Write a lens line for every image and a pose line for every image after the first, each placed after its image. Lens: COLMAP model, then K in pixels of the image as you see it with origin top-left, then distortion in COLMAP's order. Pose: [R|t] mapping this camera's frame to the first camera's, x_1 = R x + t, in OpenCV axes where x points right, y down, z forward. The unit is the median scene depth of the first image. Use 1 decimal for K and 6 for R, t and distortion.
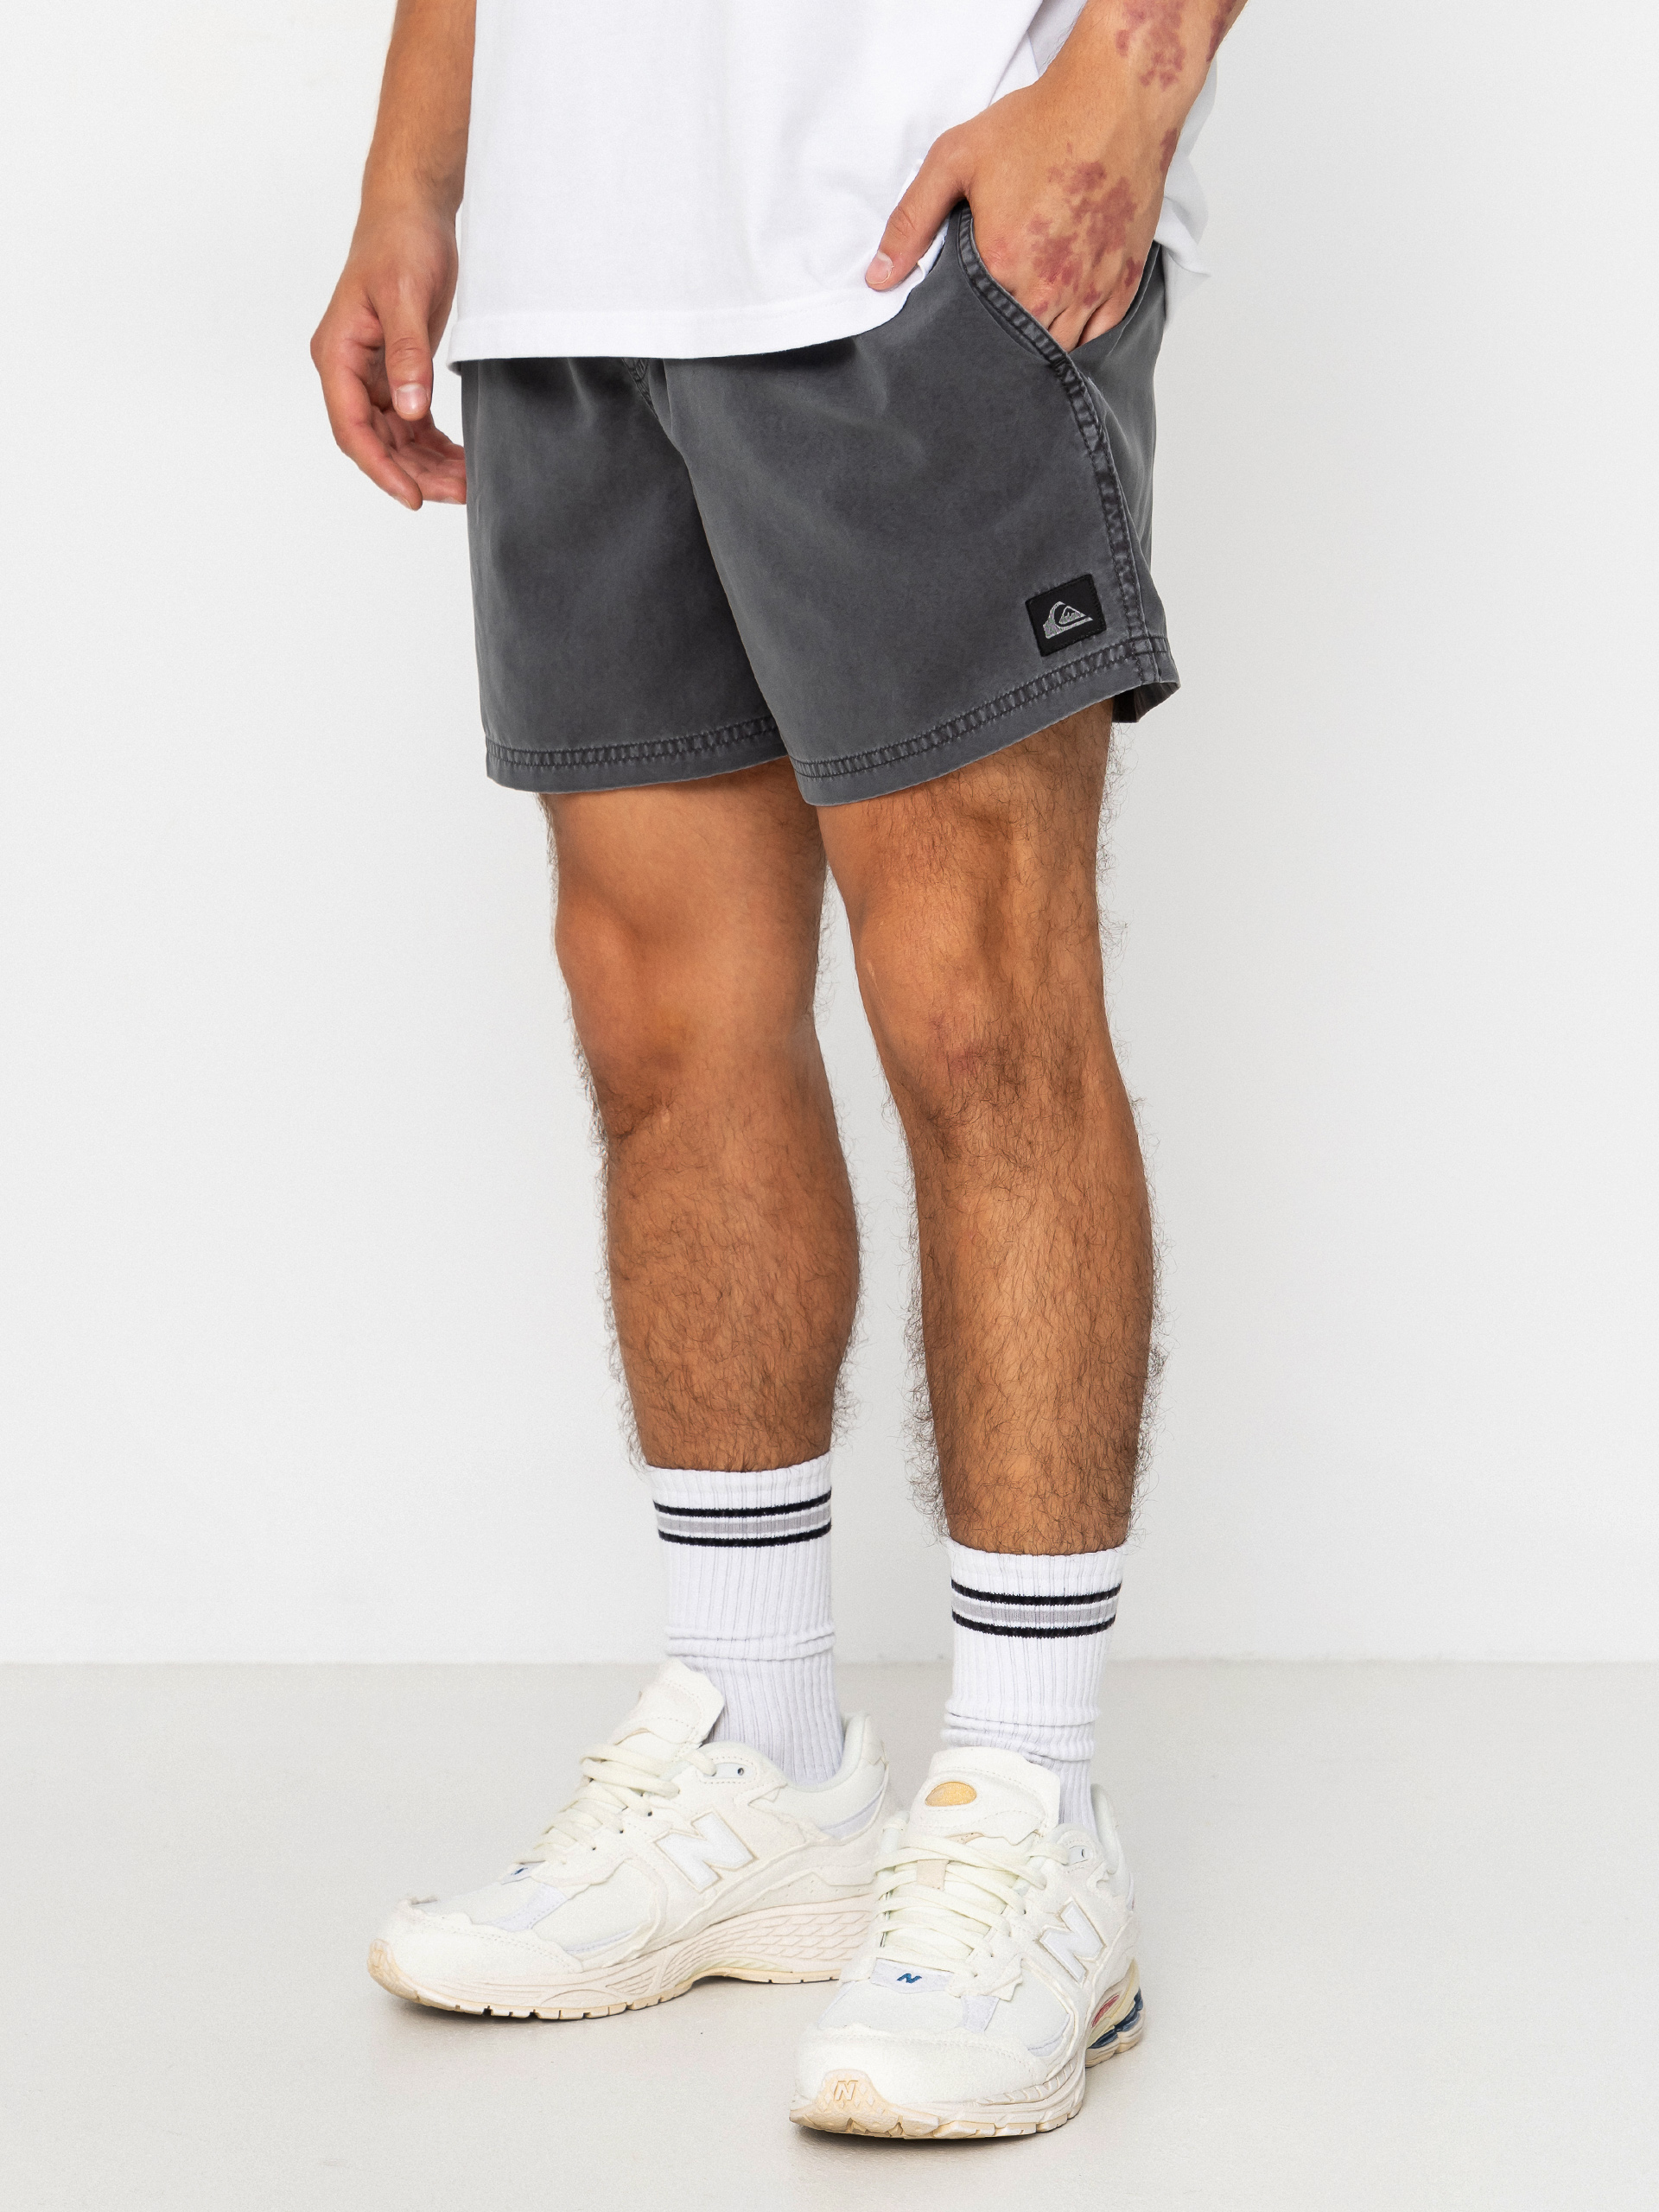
lens RADIAL K [[3905.0, 0, 829.5], [0, 3905.0, 1106.0], [0, 0, 1]] dist [-0.011920, -0.040230]
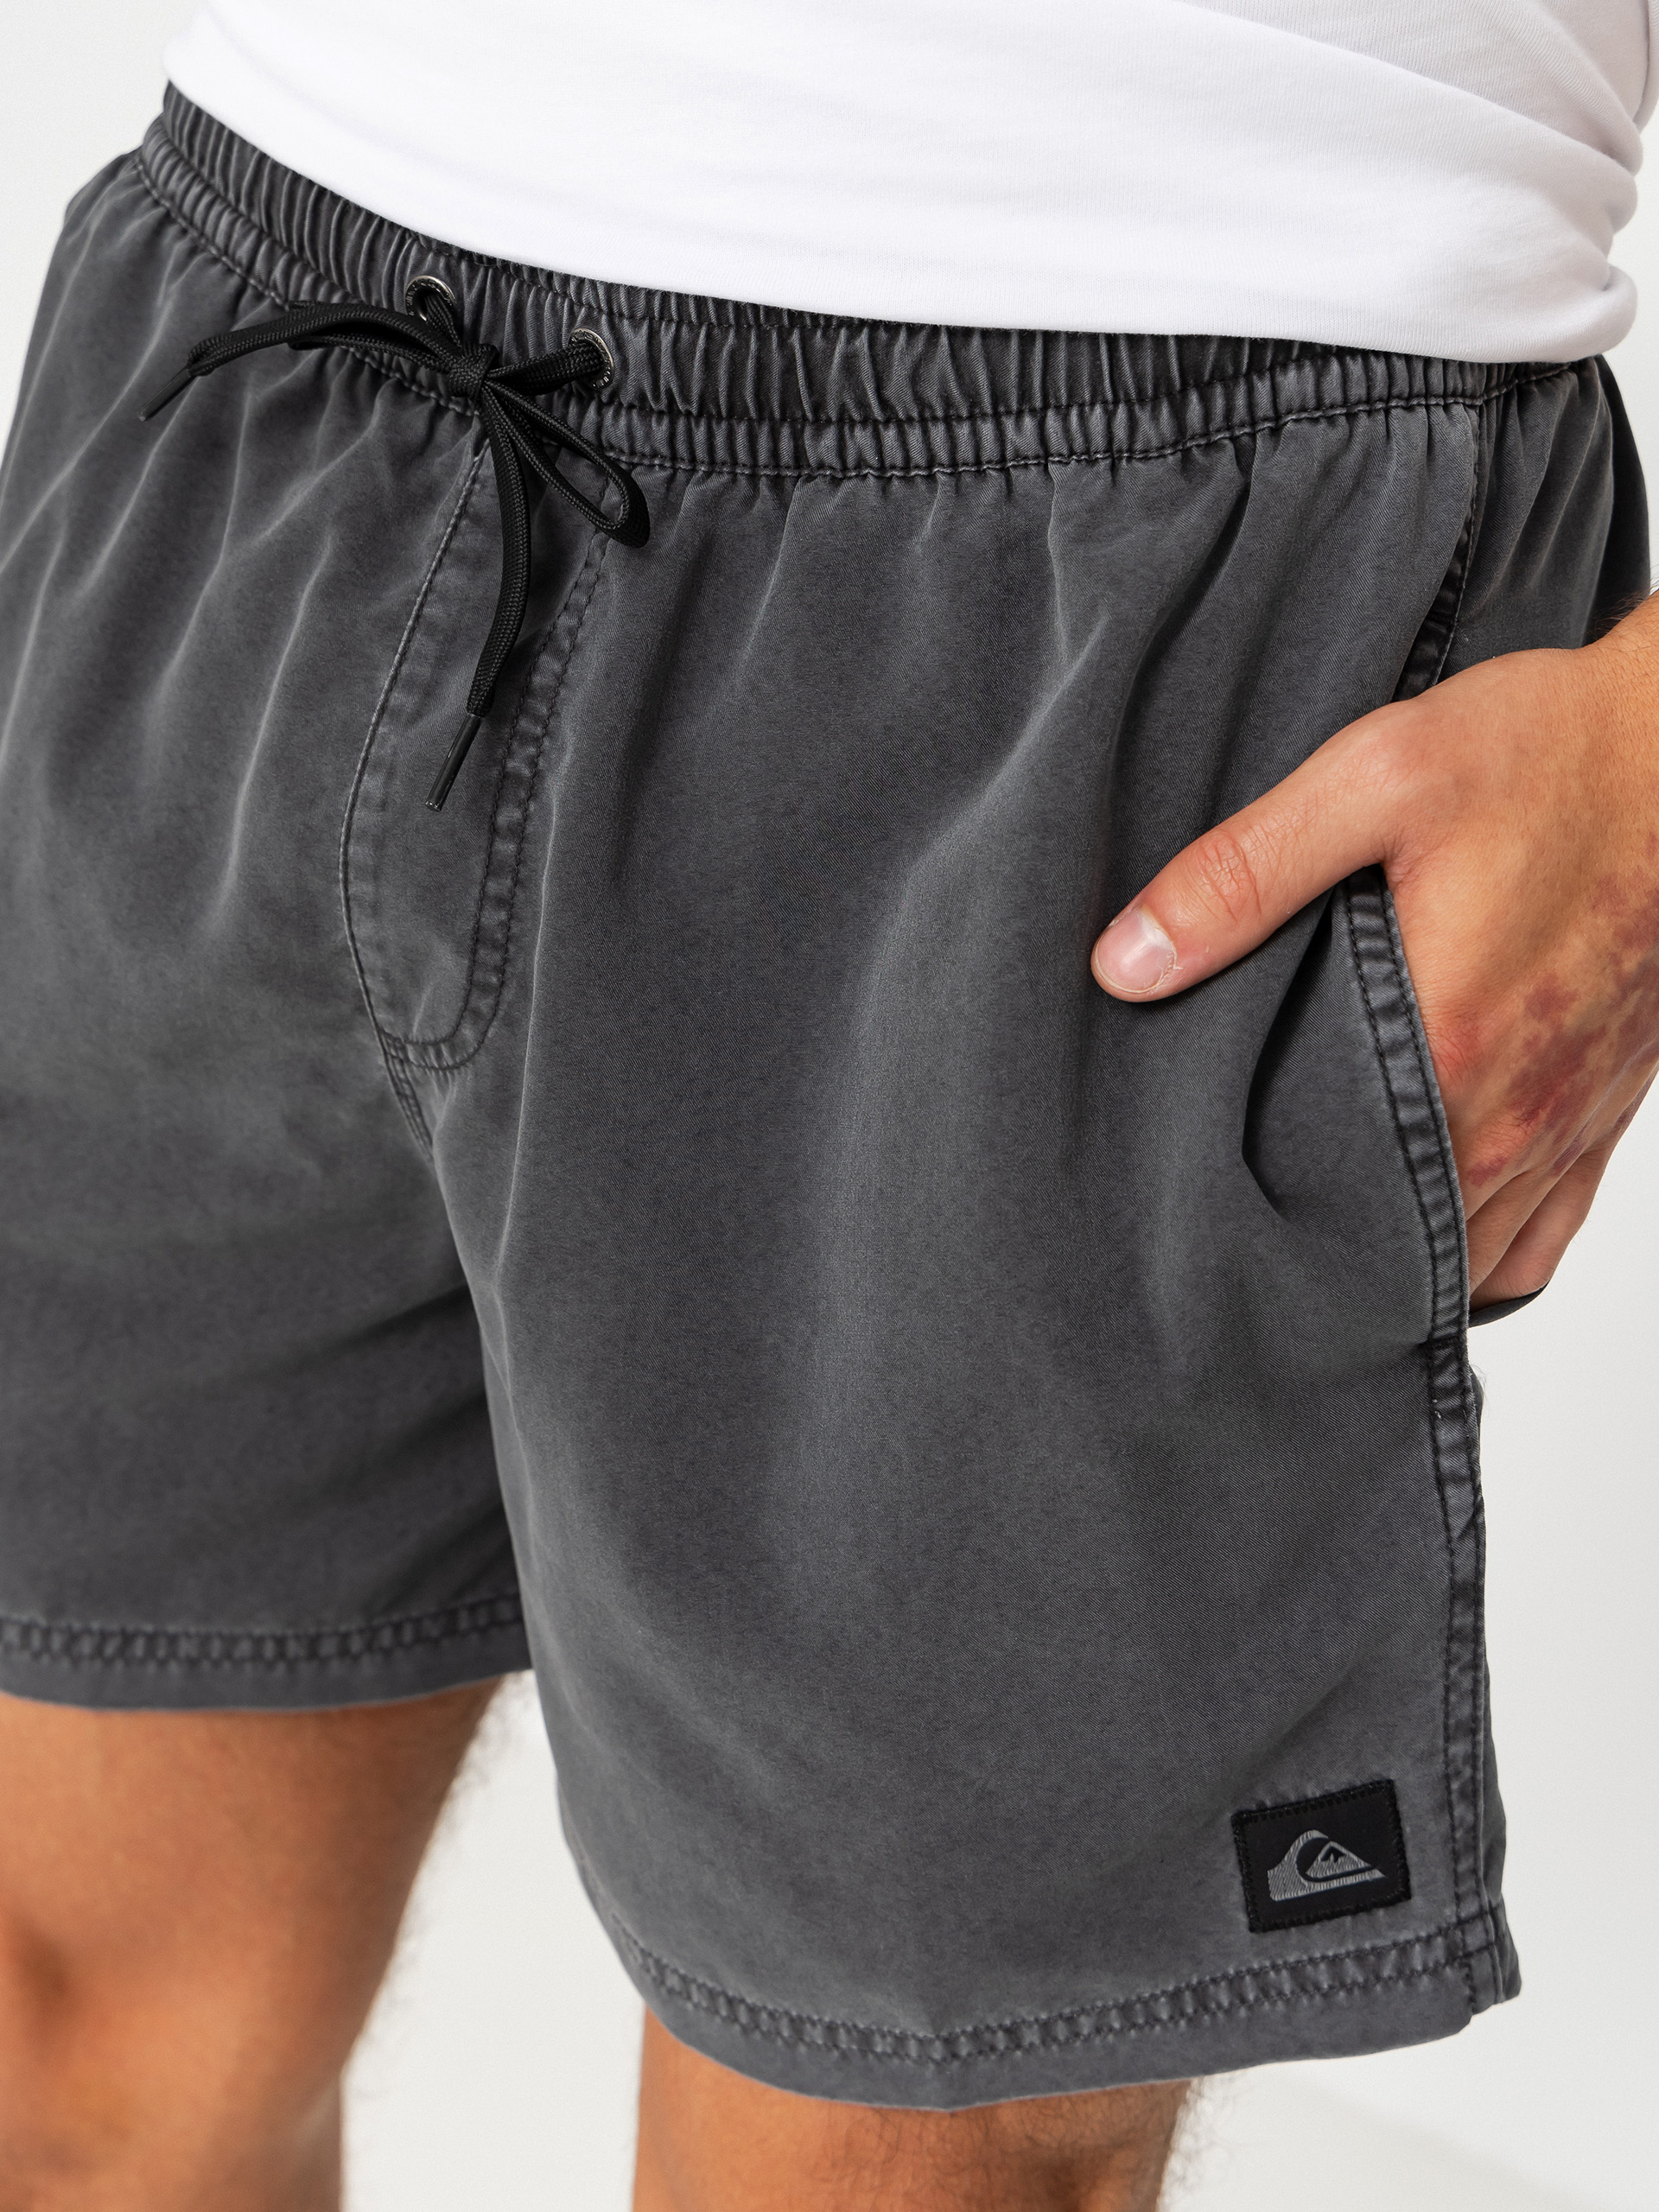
lens RADIAL K [[3471.4, 0, 829.5], [0, 3471.4, 1106.0], [0, 0, 1]] dist [0.002629, 0.005455]
pose [[0.995330, 0.096102, 0.009041, -0.009154], [-0.092166, 0.974023, -0.206844, -0.122129], [-0.028684, 0.205045, 0.978332, 0.585888]]
